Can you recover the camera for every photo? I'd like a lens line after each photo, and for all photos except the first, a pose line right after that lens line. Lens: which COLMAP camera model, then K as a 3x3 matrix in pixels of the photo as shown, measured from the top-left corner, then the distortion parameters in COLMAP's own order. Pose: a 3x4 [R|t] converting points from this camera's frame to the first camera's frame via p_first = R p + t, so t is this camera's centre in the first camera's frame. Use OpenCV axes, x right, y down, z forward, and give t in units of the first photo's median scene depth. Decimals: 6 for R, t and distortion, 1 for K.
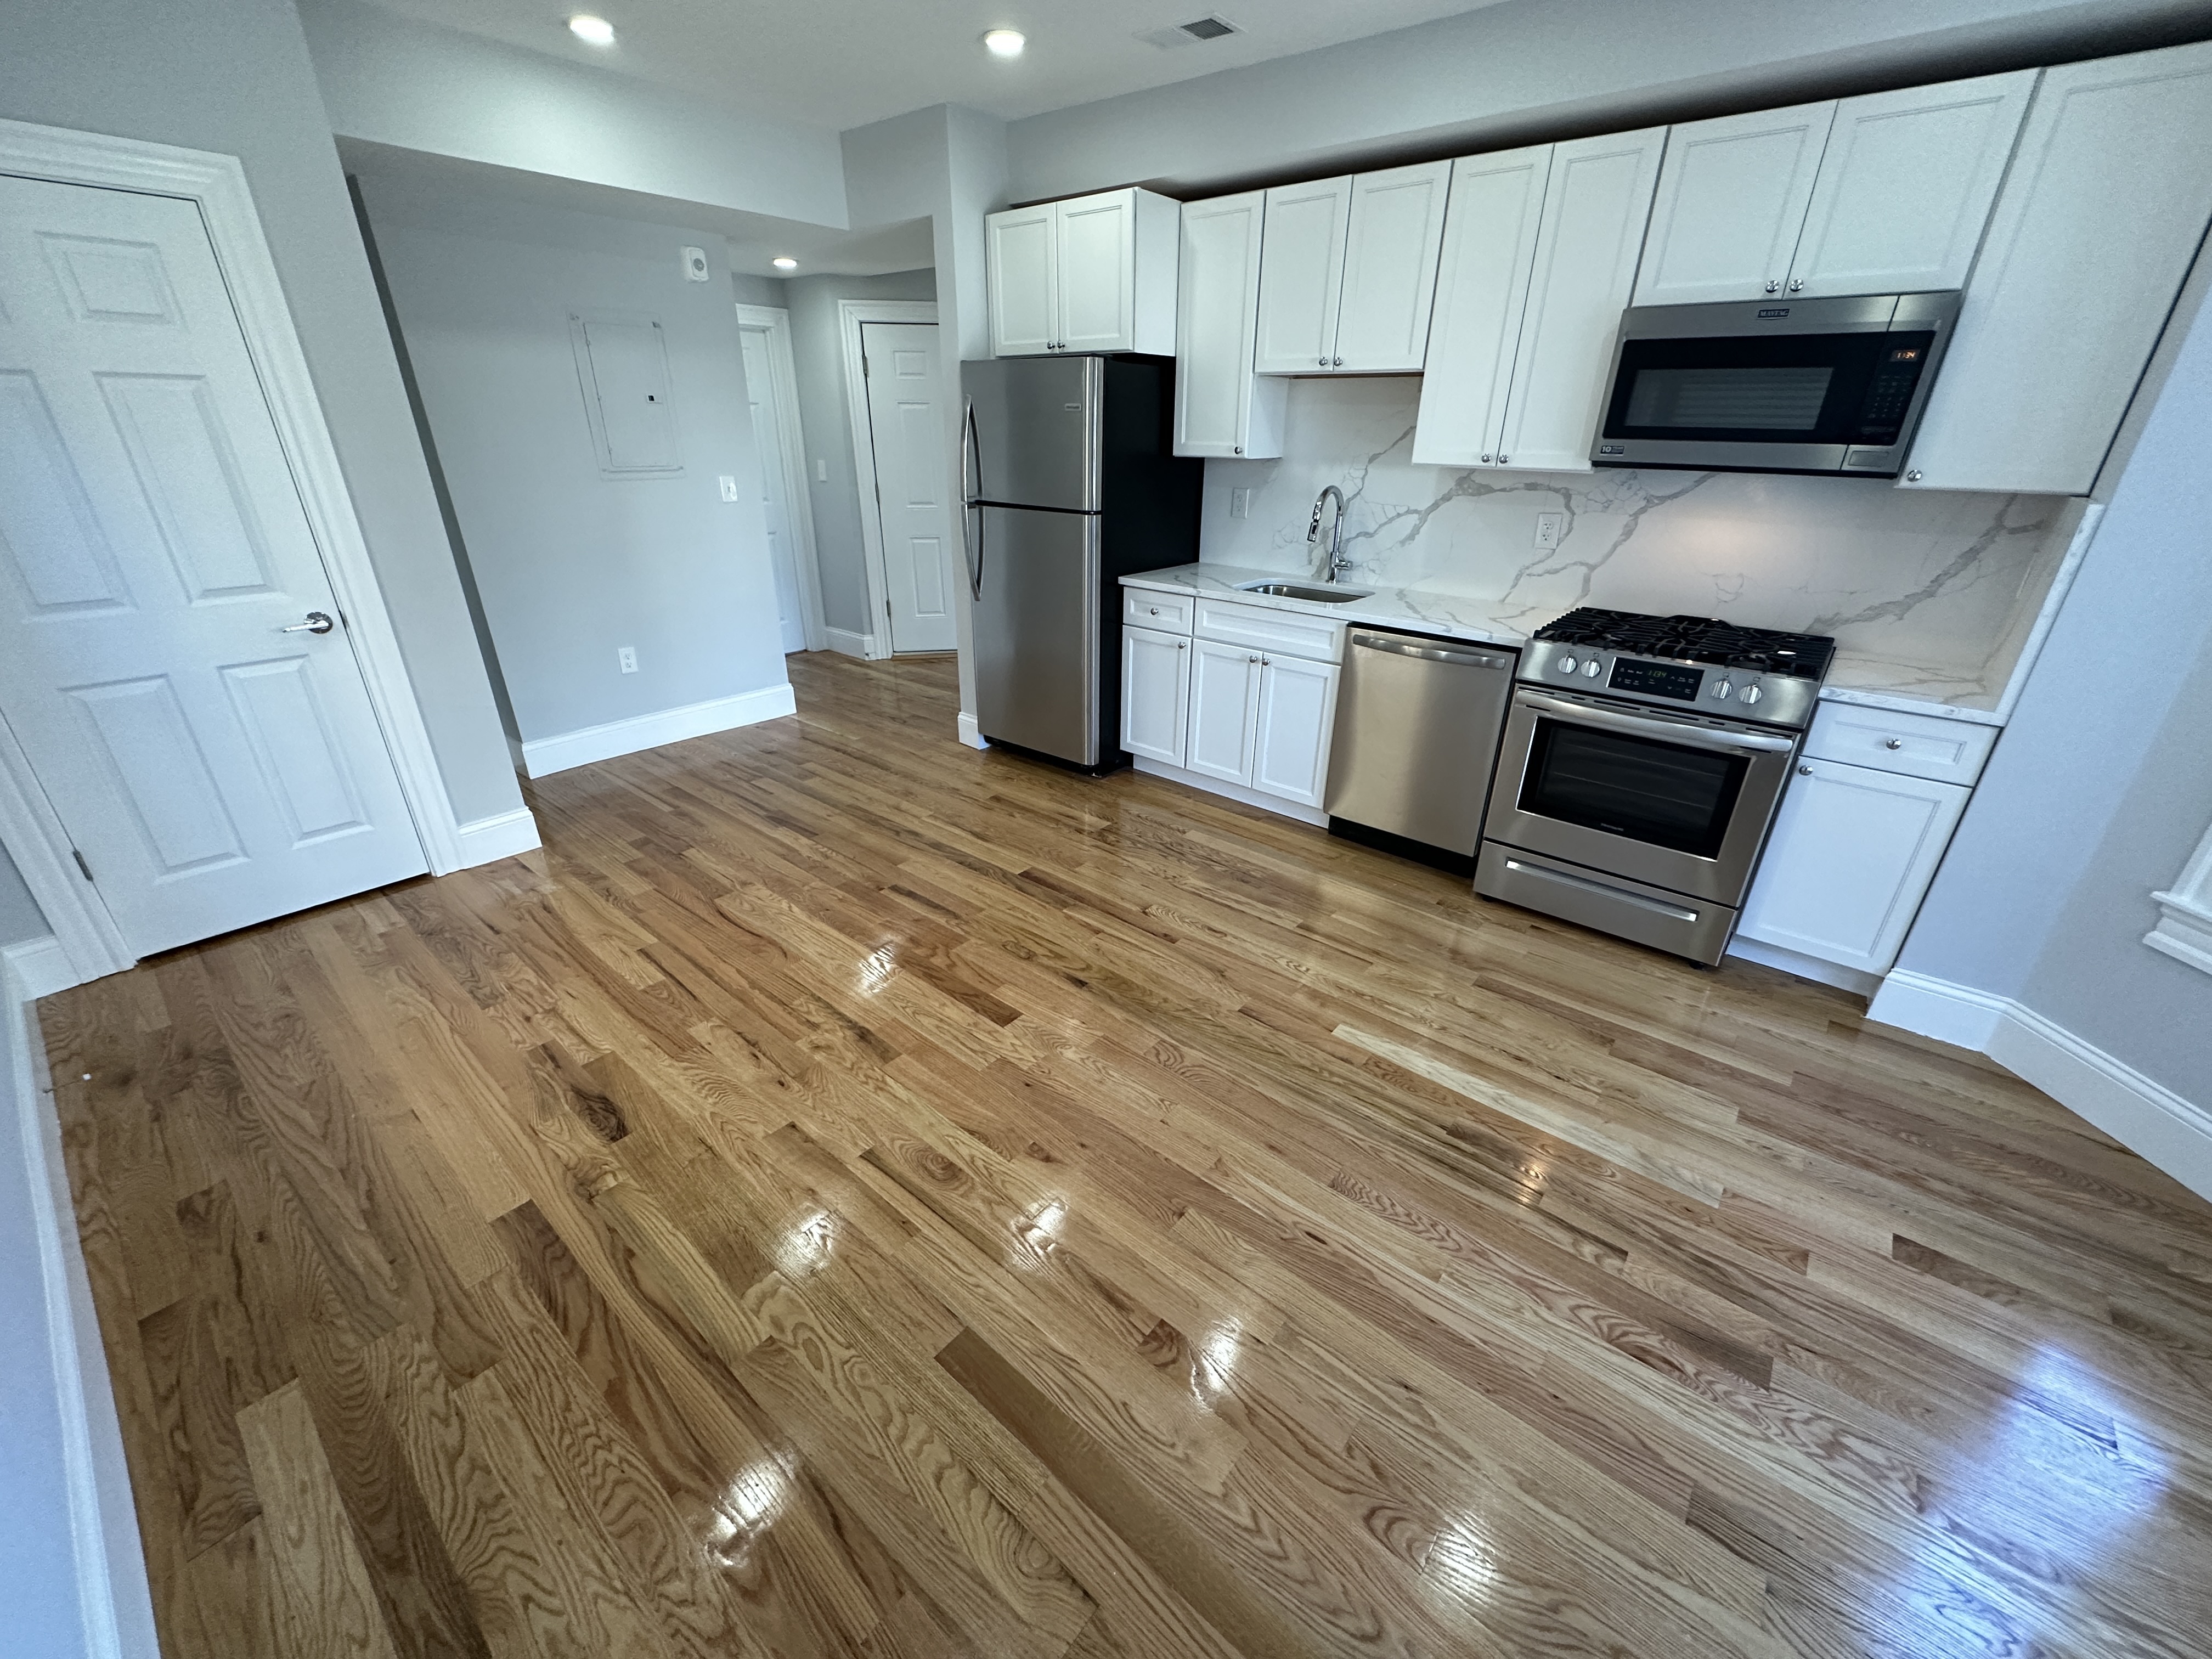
lens RADIAL K [[879.2, 0, 1108.4], [0, 879.2, 829.8], [0, 0, 1]] dist [-0.000410, -0.000293]
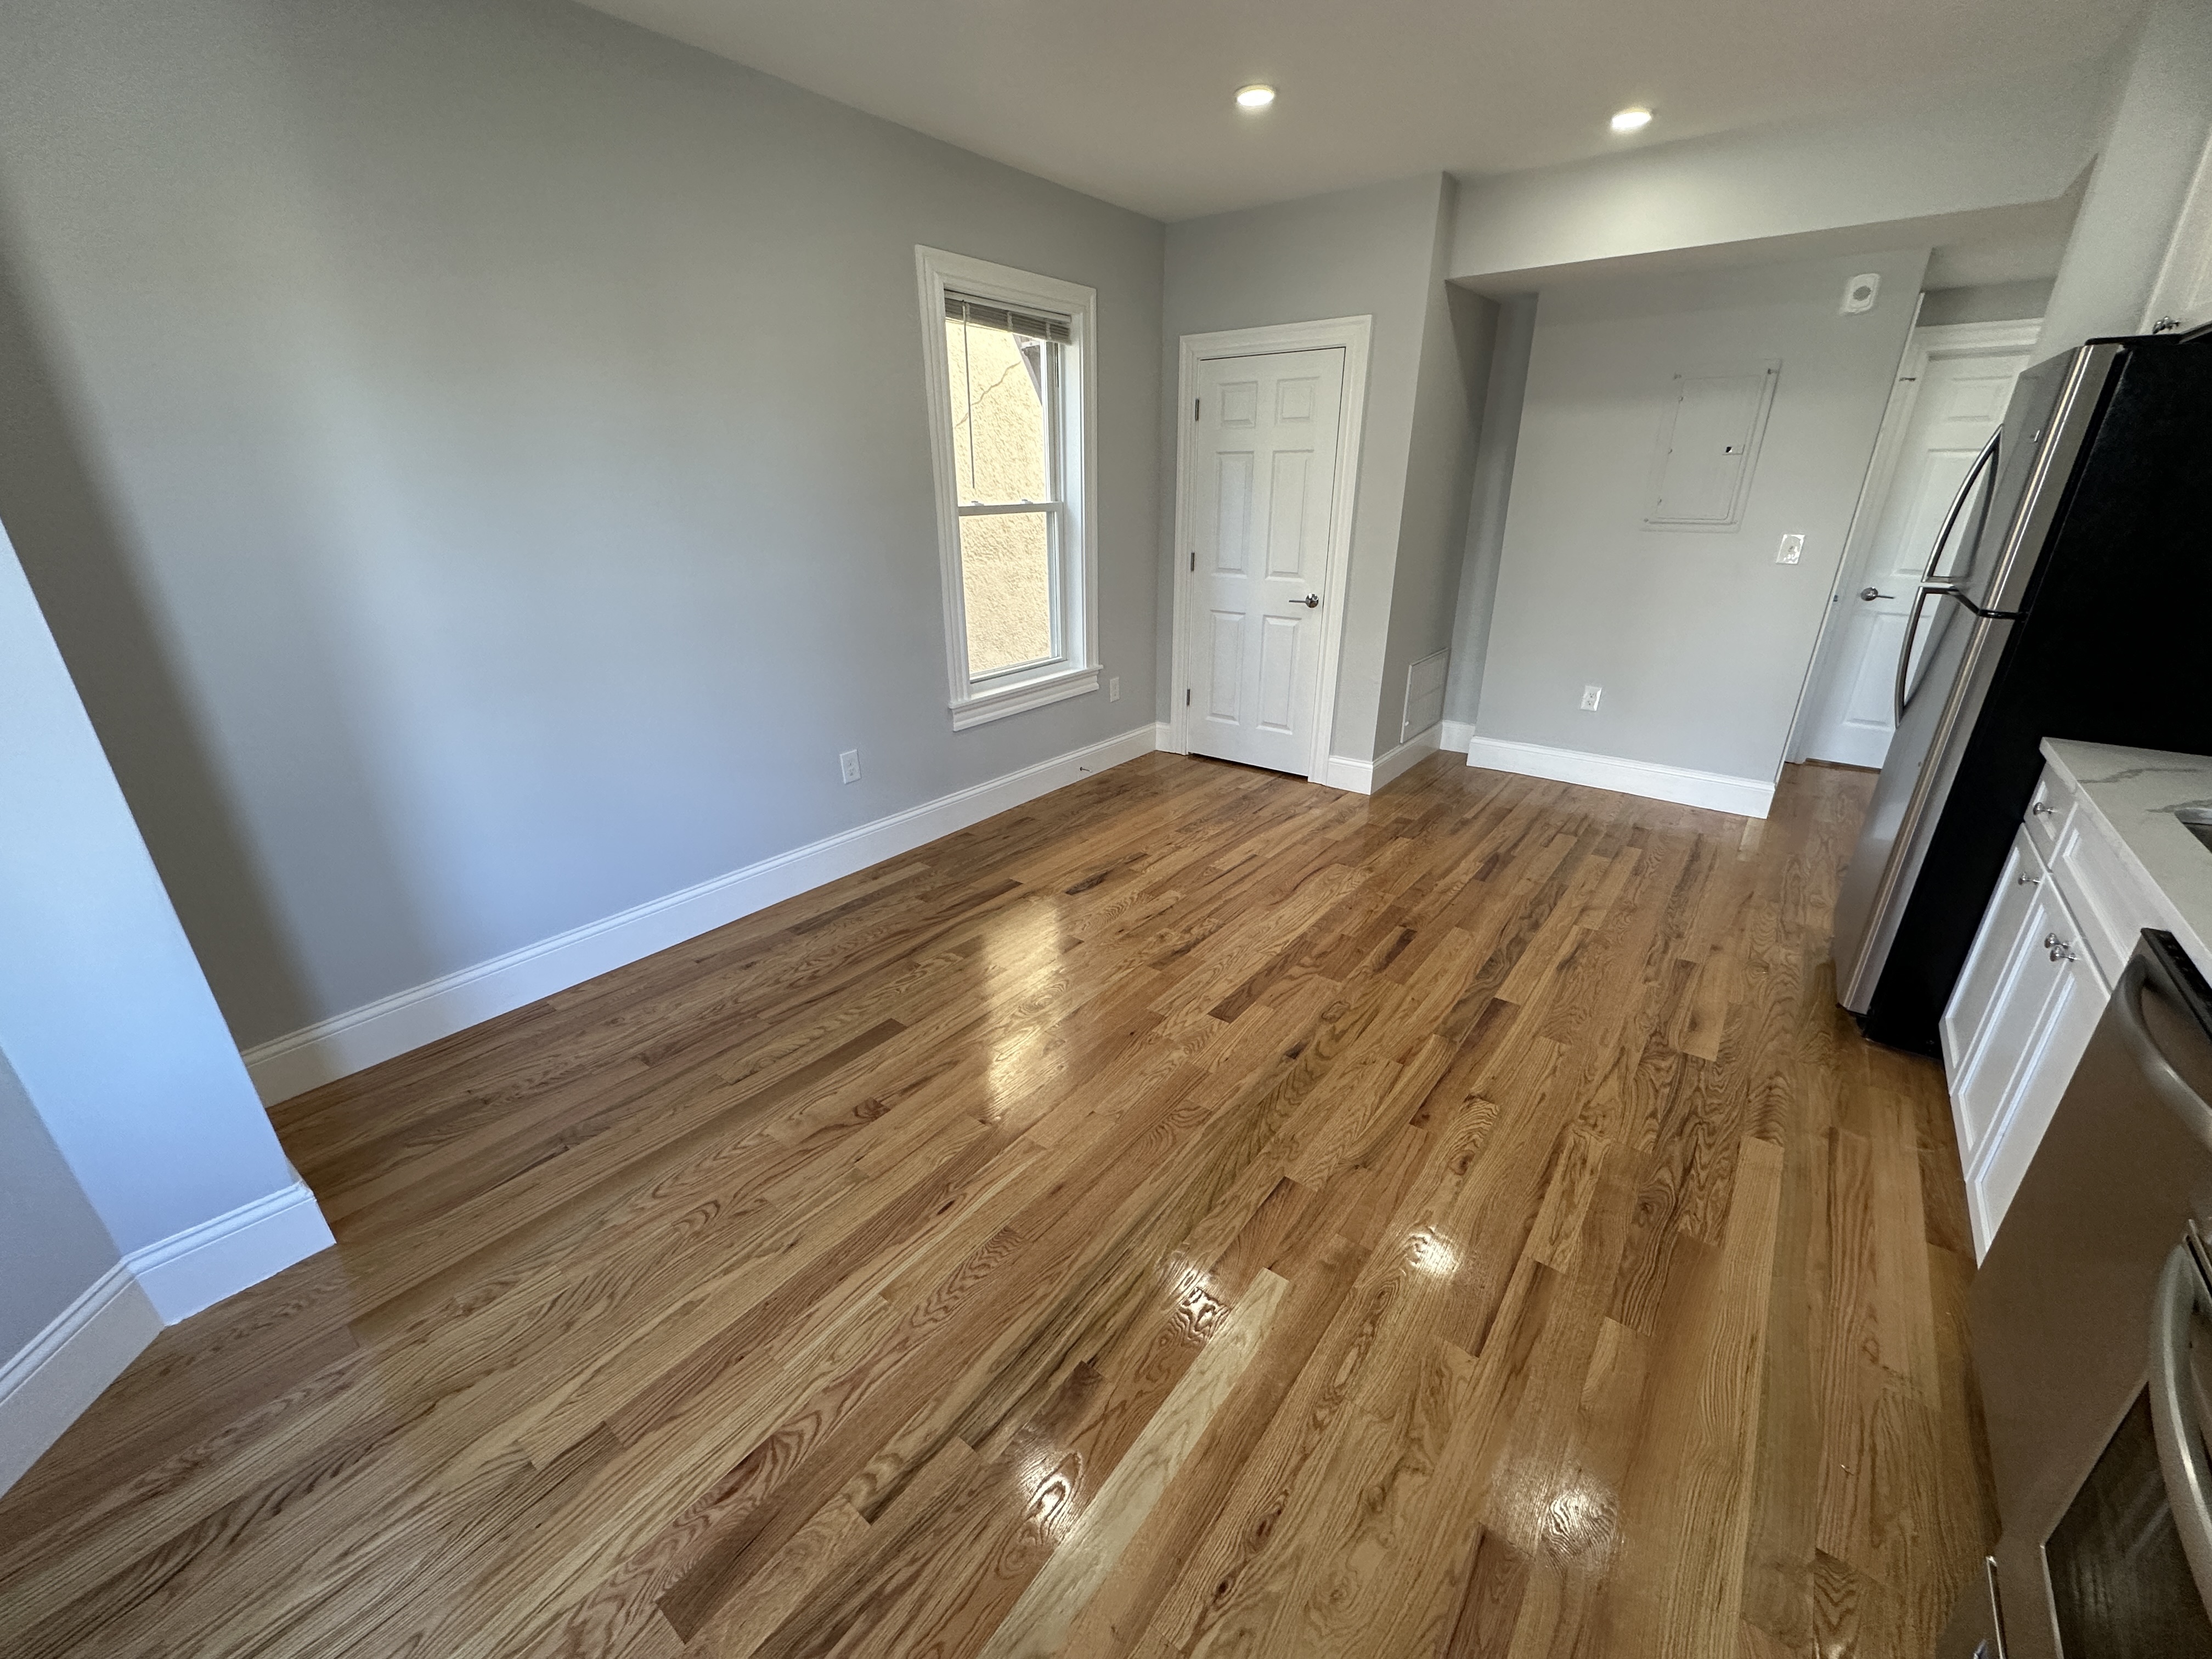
lens RADIAL K [[879.2, 0, 1108.4], [0, 879.2, 829.8], [0, 0, 1]] dist [-0.000410, -0.000293]
pose [[0.033996, 0.359914, -0.932366, 0.819412], [-0.416807, 0.853009, 0.314083, -0.263244], [0.908359, 0.377939, 0.179013, 0.621917]]
